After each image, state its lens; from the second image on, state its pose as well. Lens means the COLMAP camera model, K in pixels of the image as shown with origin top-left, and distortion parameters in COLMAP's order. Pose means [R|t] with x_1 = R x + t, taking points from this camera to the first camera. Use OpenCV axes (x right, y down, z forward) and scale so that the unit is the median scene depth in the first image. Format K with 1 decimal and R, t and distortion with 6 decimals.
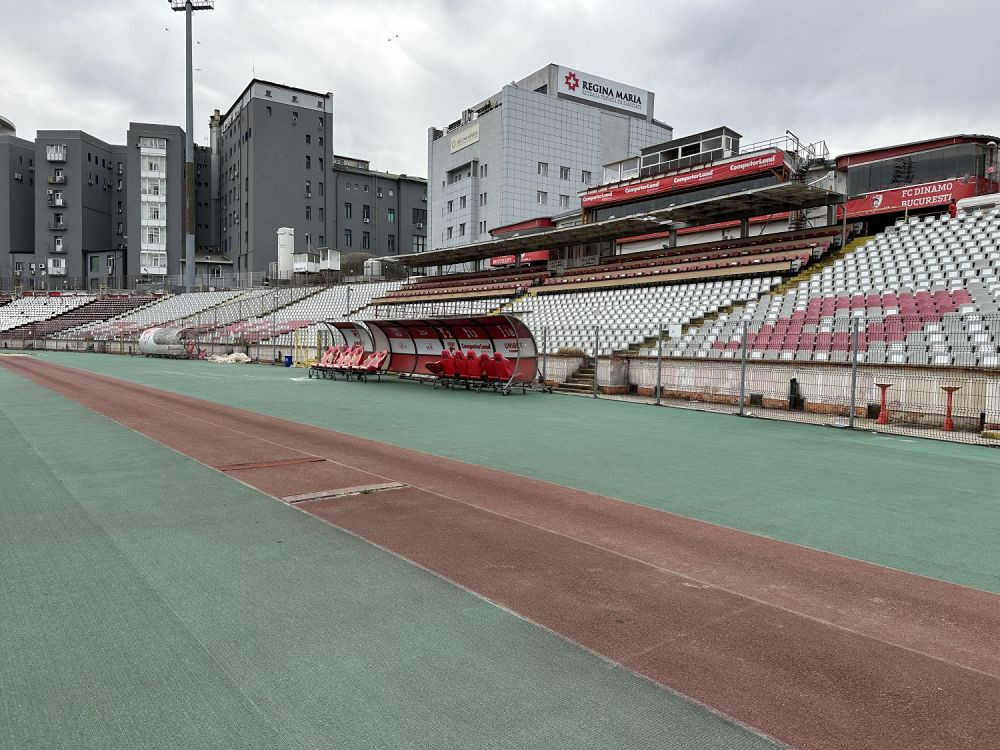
lens RADIAL K [[705.2, 0, 500.0], [0, 705.2, 375.0], [0, 0, 1]] dist [0.096369, -0.132133]
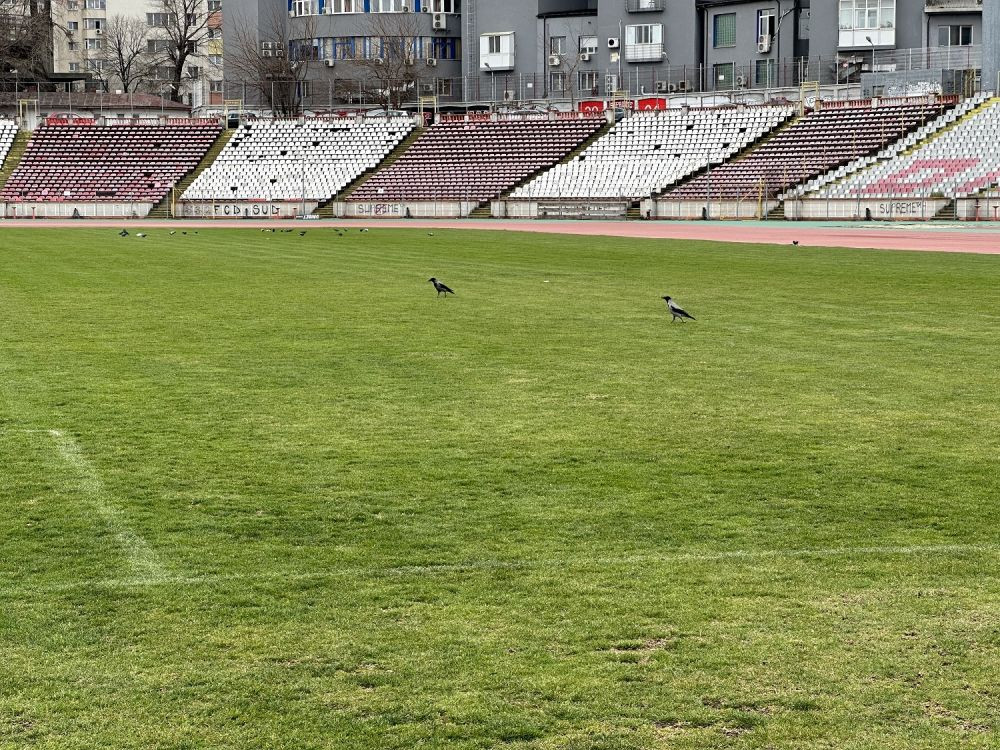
lens RADIAL K [[2223.4, 0, 500.0], [0, 2223.4, 375.0], [0, 0, 1]] dist [0.051904, 3.075942]
pose [[0.921756, 0.004694, -0.387742, -0.194447], [0.010099, 0.999297, 0.036104, 0.014608], [0.387639, -0.037195, 0.921061, -0.502769]]
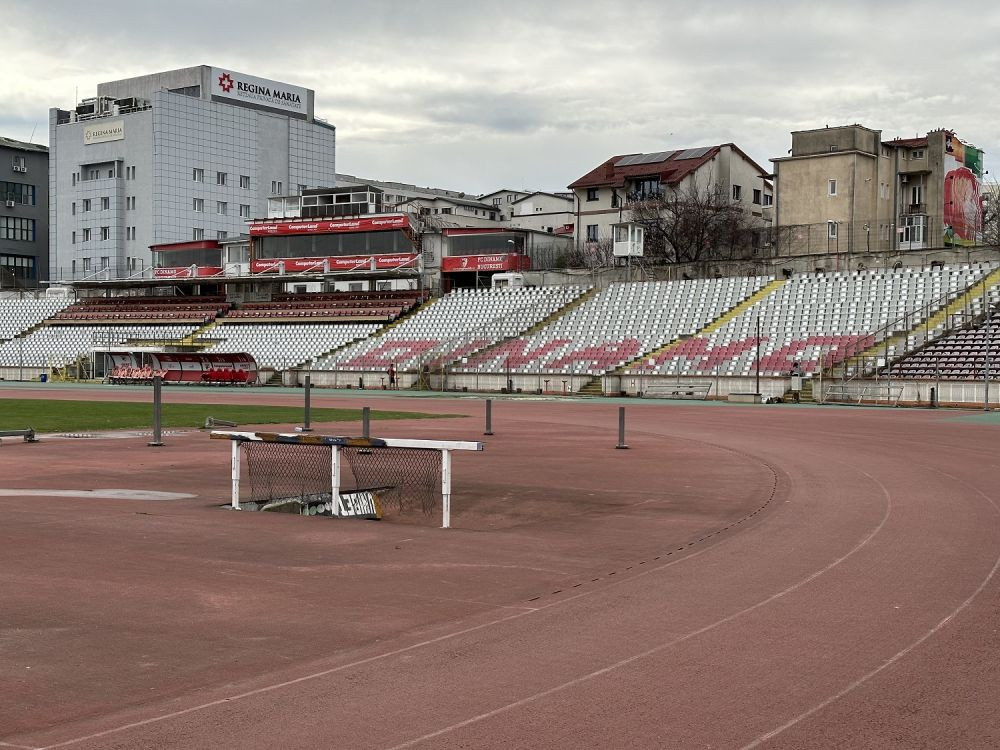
lens RADIAL K [[1389.6, 0, 503.9], [0, 1389.6, 394.0], [0, 0, 1]] dist [0.165385, -0.030214]
pose [[0.945806, -0.017748, 0.324247, -0.150720], [0.022960, 0.999661, -0.012255, 0.028352], [-0.323920, 0.019036, 0.945893, -0.804811]]
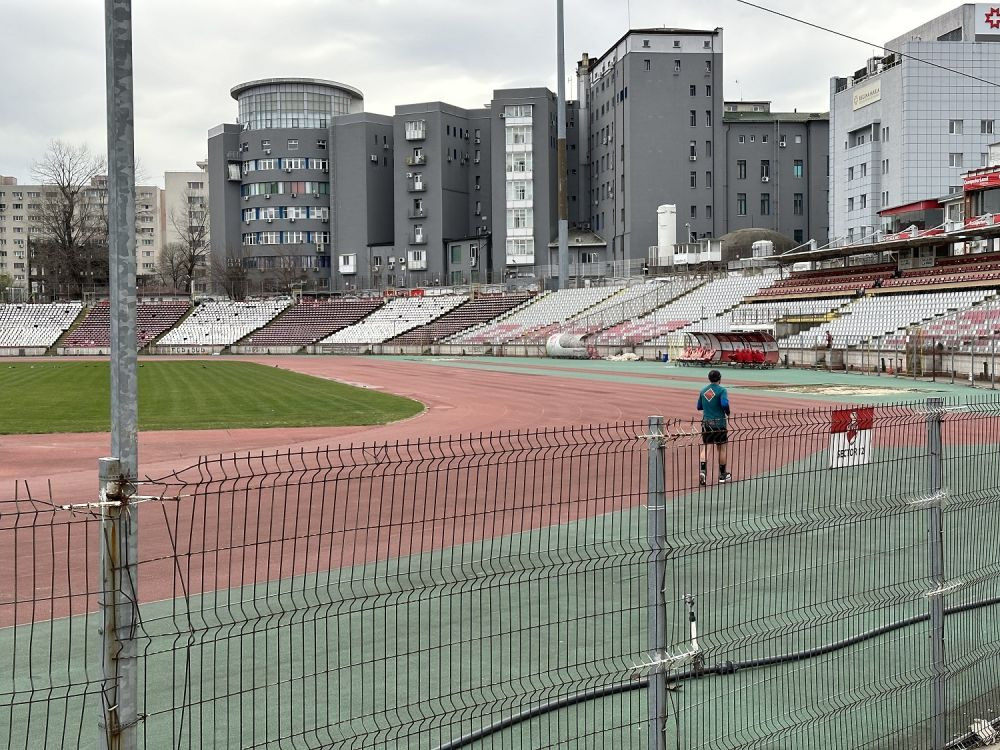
lens RADIAL K [[1409.7, 0, 500.0], [0, 1409.7, 375.0], [0, 0, 1]] dist [0.195333, -0.293792]
pose [[0.914297, -0.019782, -0.404562, 0.229136], [0.015196, 0.999779, -0.014544, 0.021647], [0.404760, 0.007150, 0.914395, -0.723772]]
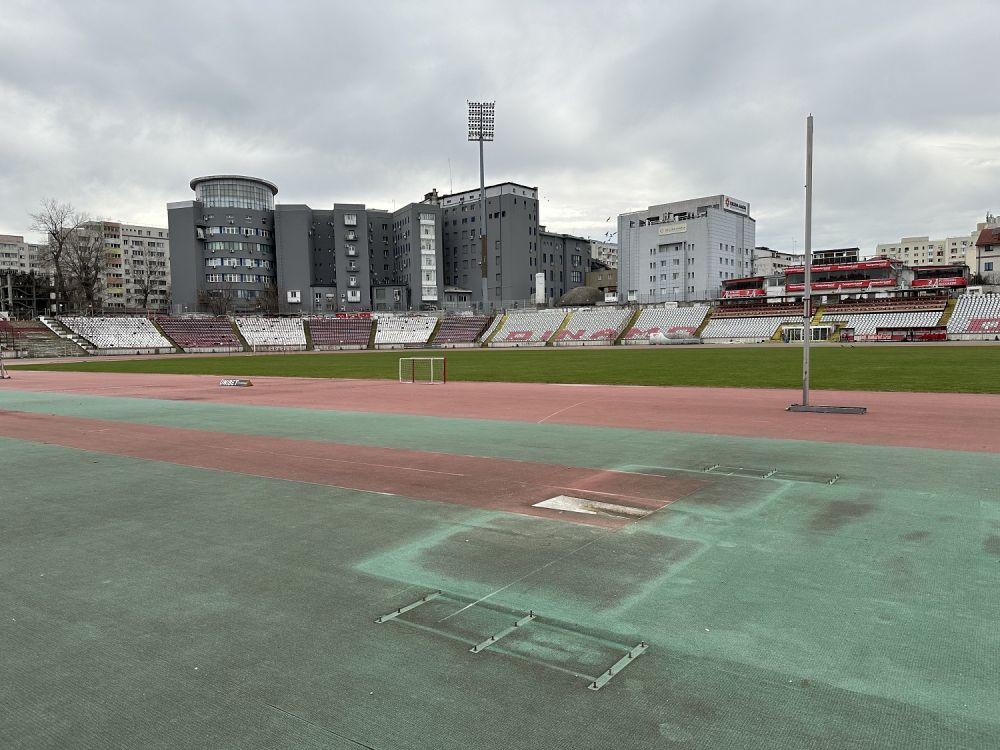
lens RADIAL K [[699.8, 0, 481.4], [0, 699.8, 379.3], [0, 0, 1]] dist [0.159815, -0.269624]
pose [[0.957324, -0.054042, 0.283921, -1.070276], [0.049072, 0.998492, 0.024594, 0.000386], [-0.284822, -0.009612, 0.958532, -0.668782]]
